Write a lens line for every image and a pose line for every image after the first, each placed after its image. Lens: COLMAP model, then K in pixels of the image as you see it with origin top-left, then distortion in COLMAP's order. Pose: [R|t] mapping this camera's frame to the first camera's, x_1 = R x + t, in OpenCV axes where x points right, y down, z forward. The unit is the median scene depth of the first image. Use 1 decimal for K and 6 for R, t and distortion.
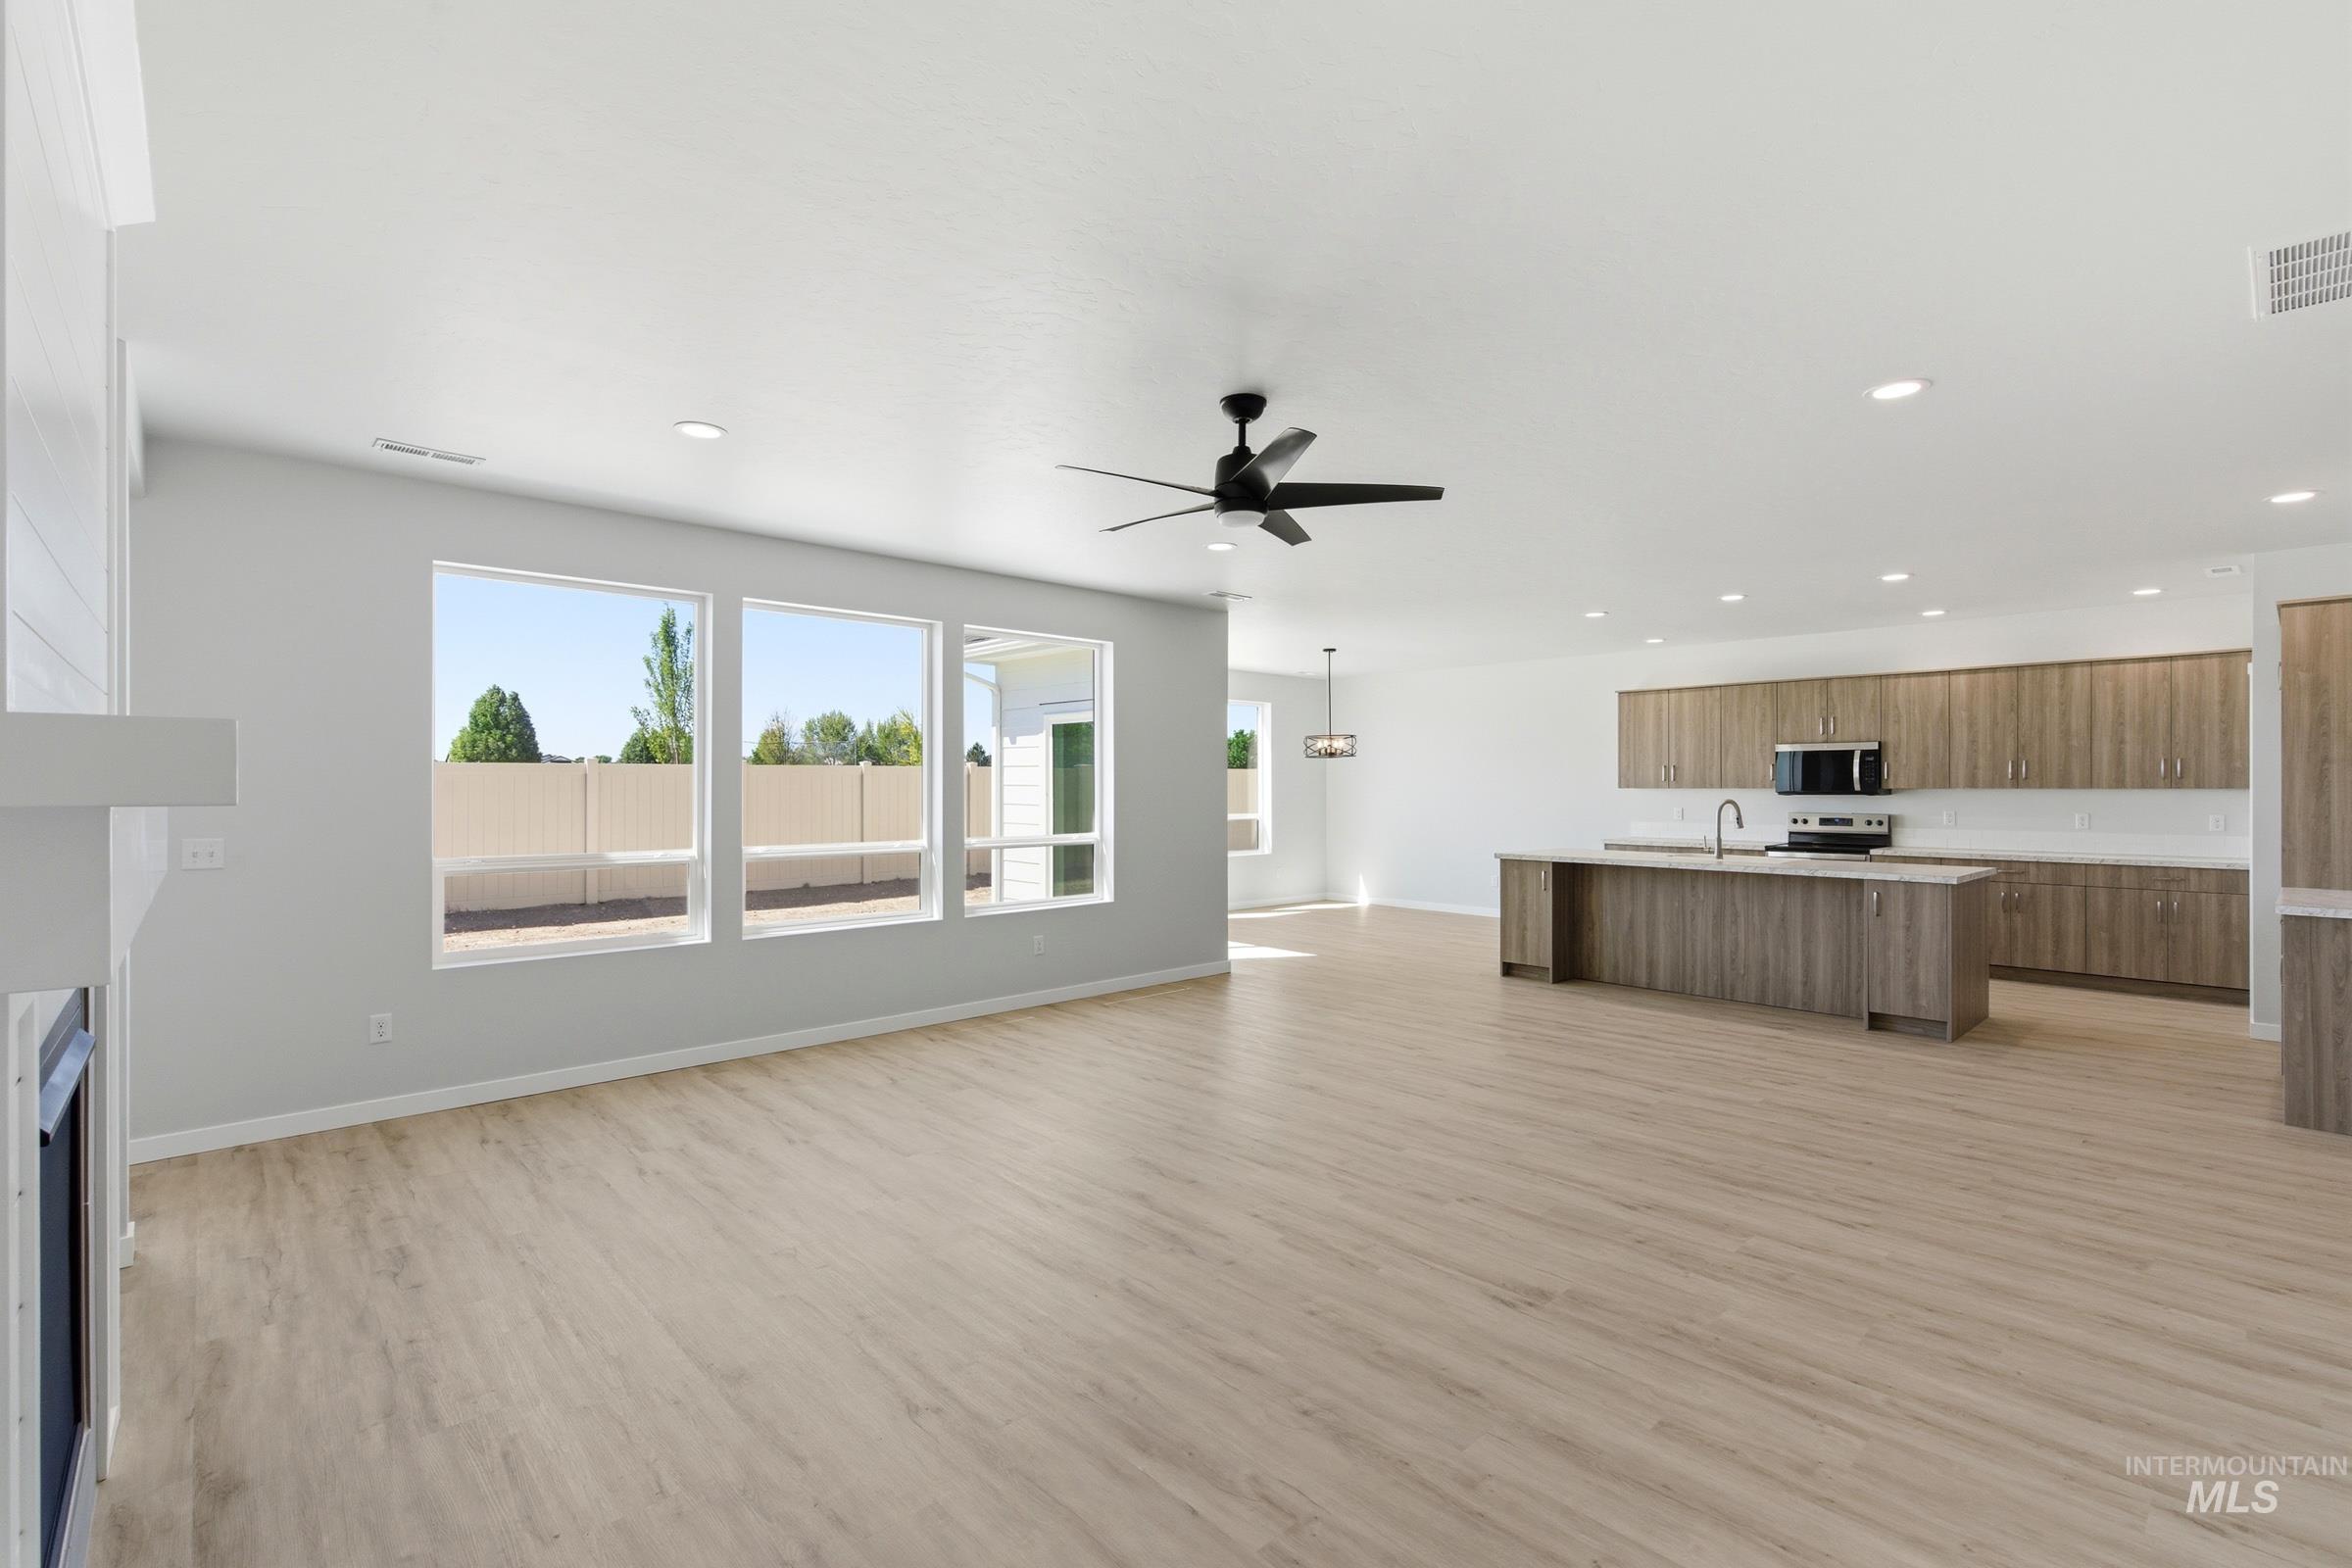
lens RADIAL K [[1056.0, 0, 1178.1], [0, 1056.0, 791.0], [0, 0, 1]] dist [-0.001843, -0.000831]
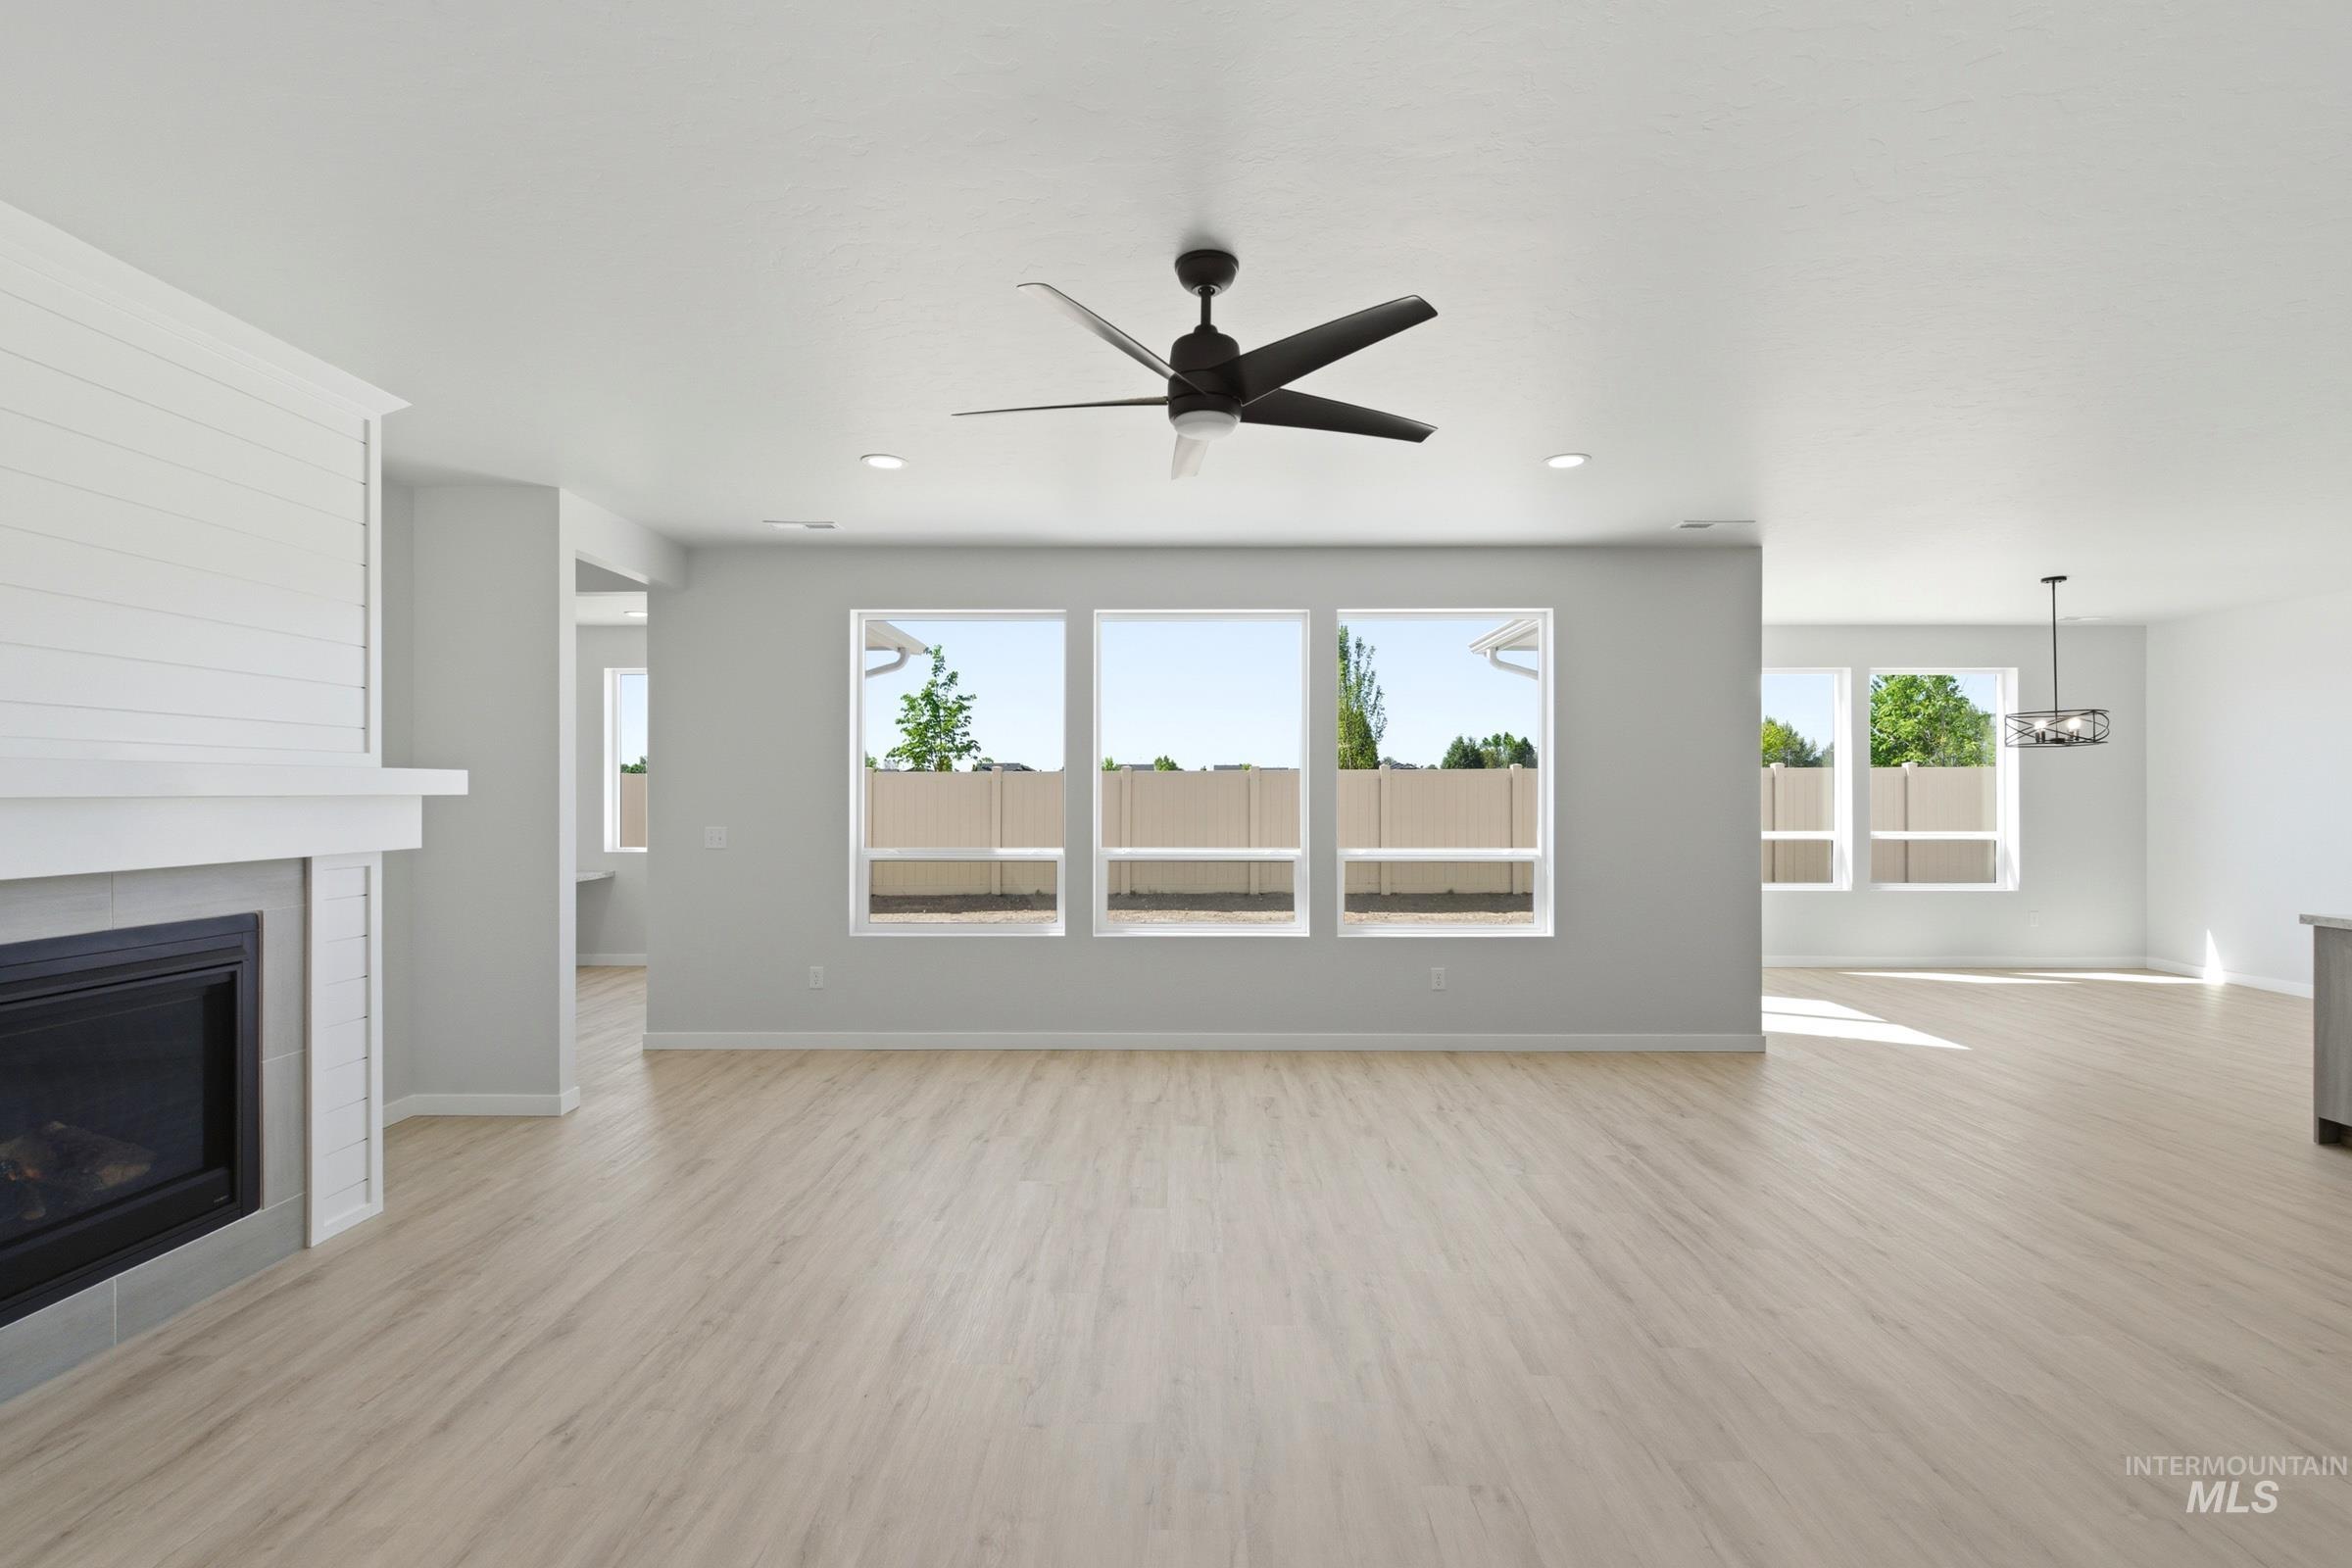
lens RADIAL K [[1060.6, 0, 1177.4], [0, 1060.6, 787.9], [0, 0, 1]] dist [0.000335, 0.000060]
pose [[0.725323, 0.000161, -0.688409, 0.279450], [-0.005084, 0.999974, -0.005123, -0.000165], [0.688390, 0.007215, 0.725305, 0.227886]]
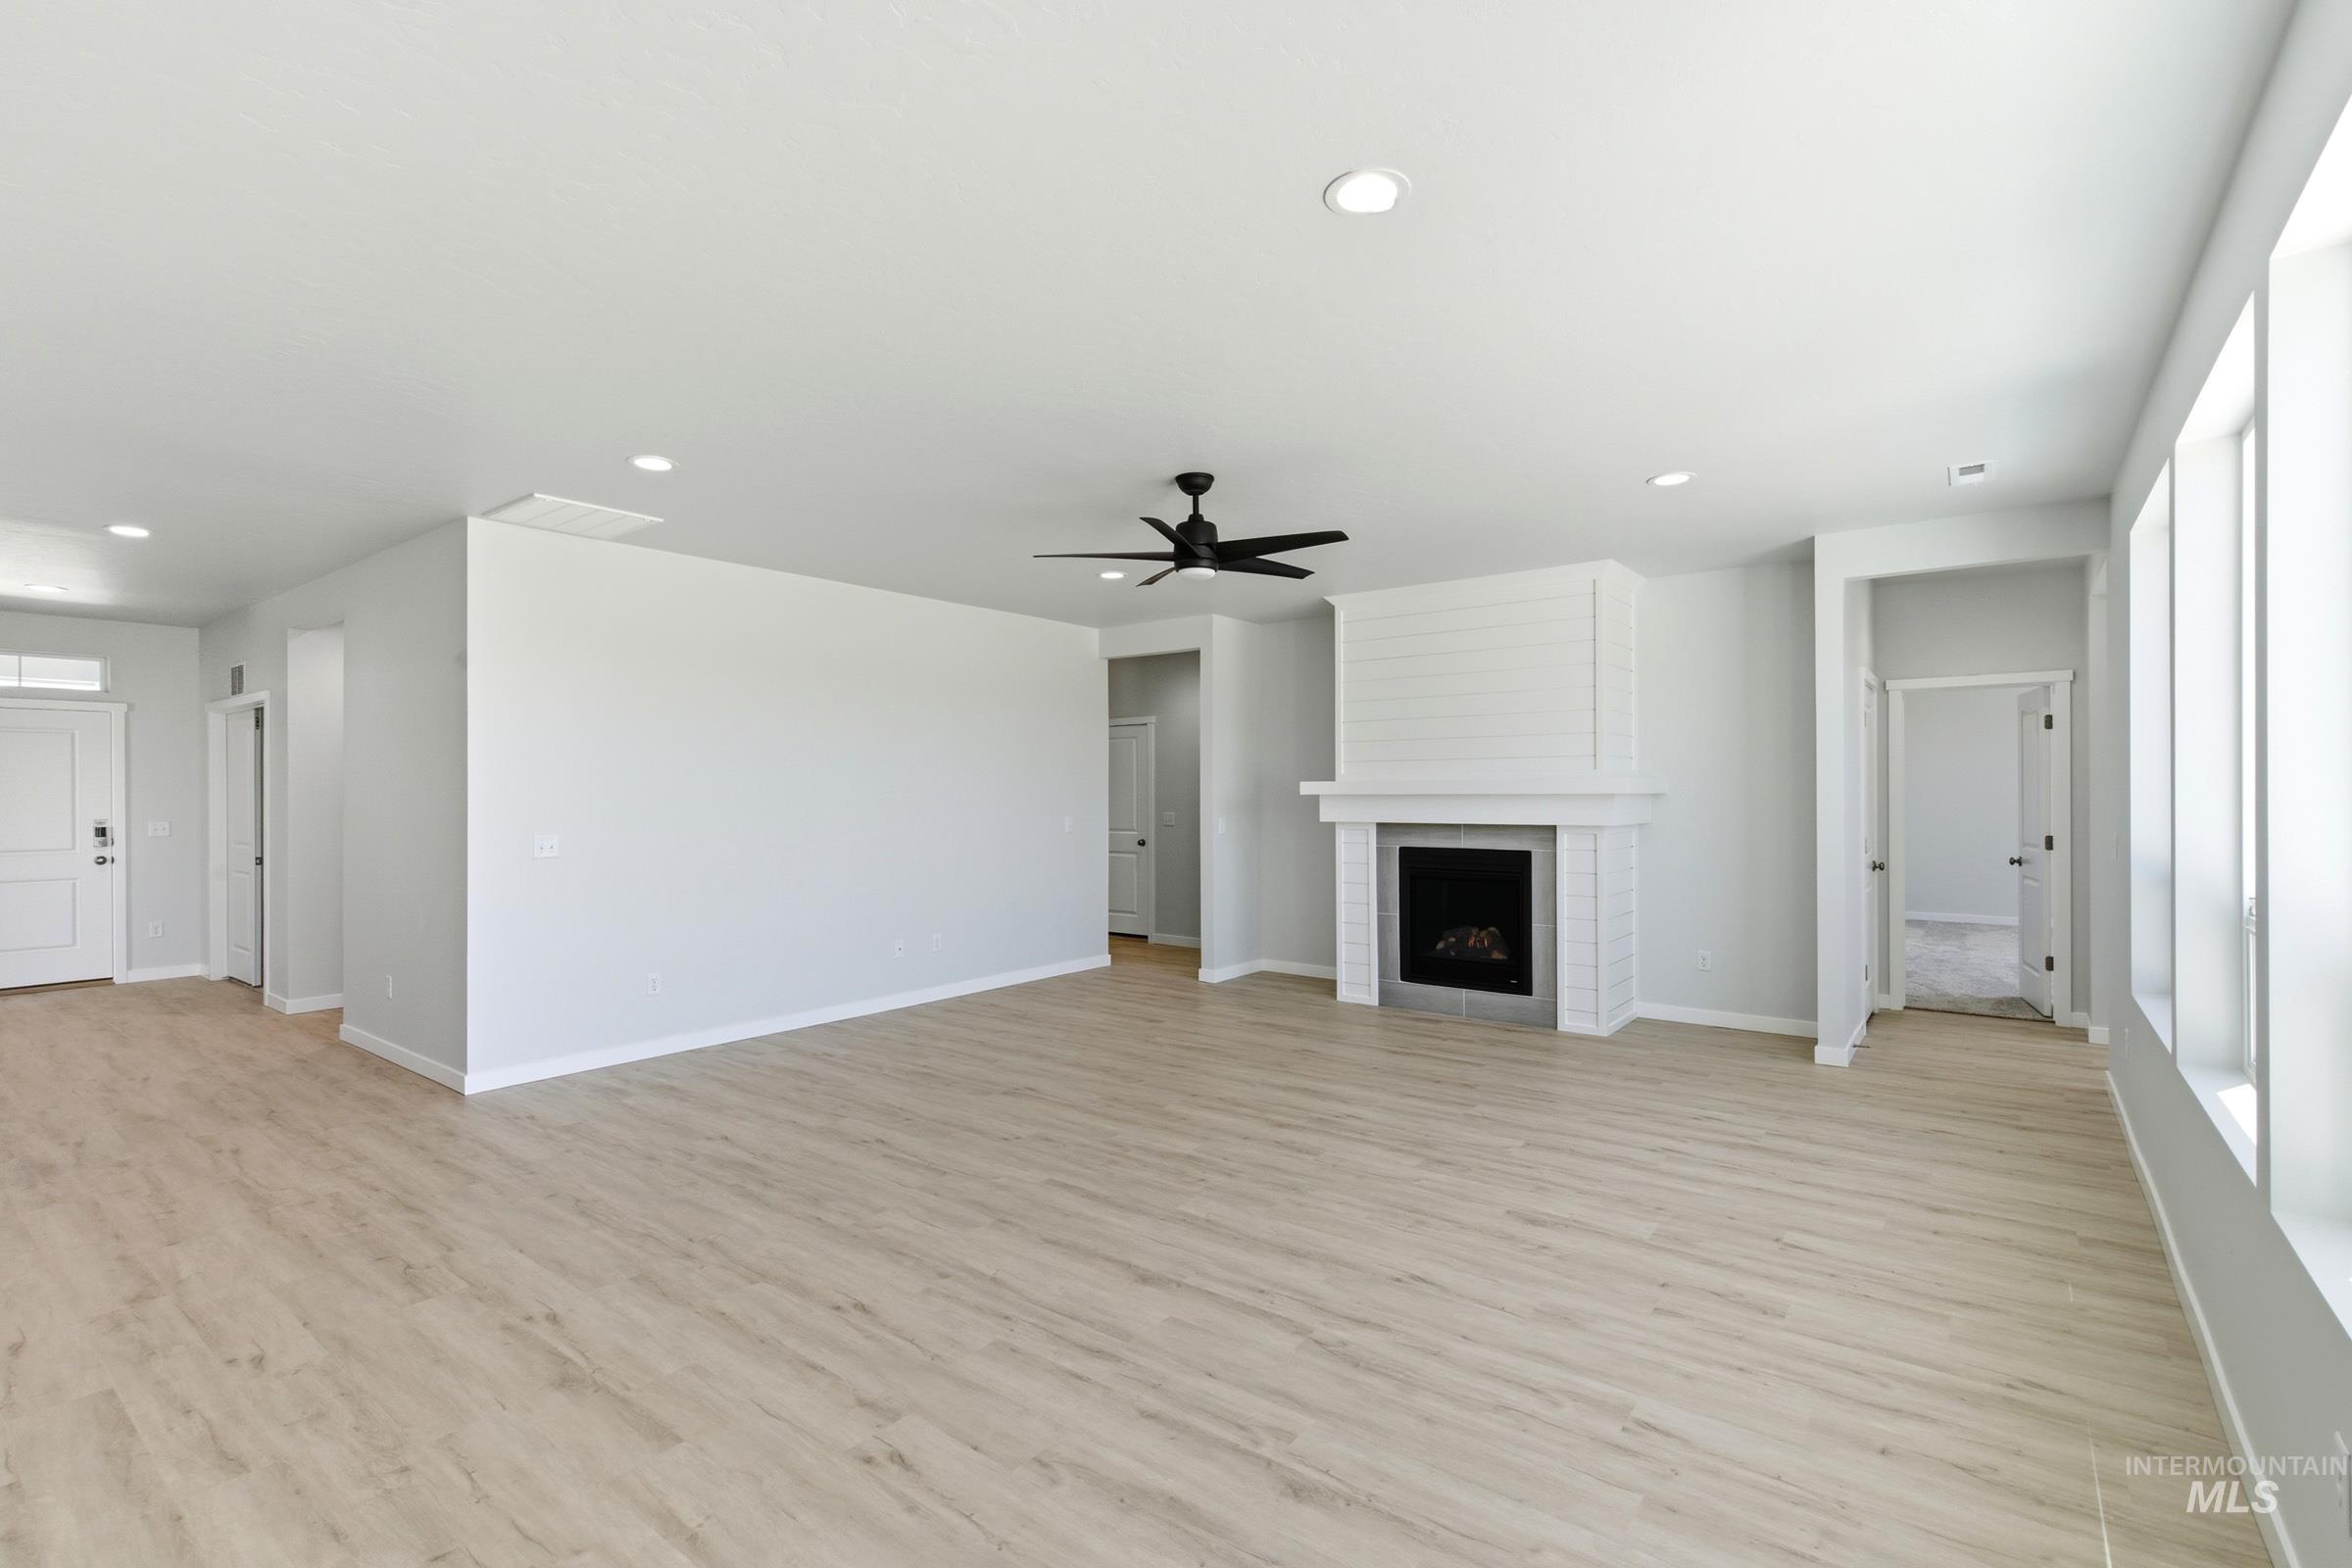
lens RADIAL K [[1049.7, 0, 1180.7], [0, 1049.7, 792.4], [0, 0, 1]] dist [0.001090, -0.000326]
pose [[-0.986203, 0.005867, -0.165439, 0.141410], [0.005093, 0.999974, 0.005104, -0.004380], [0.165465, 0.004191, -0.986207, 1.108274]]
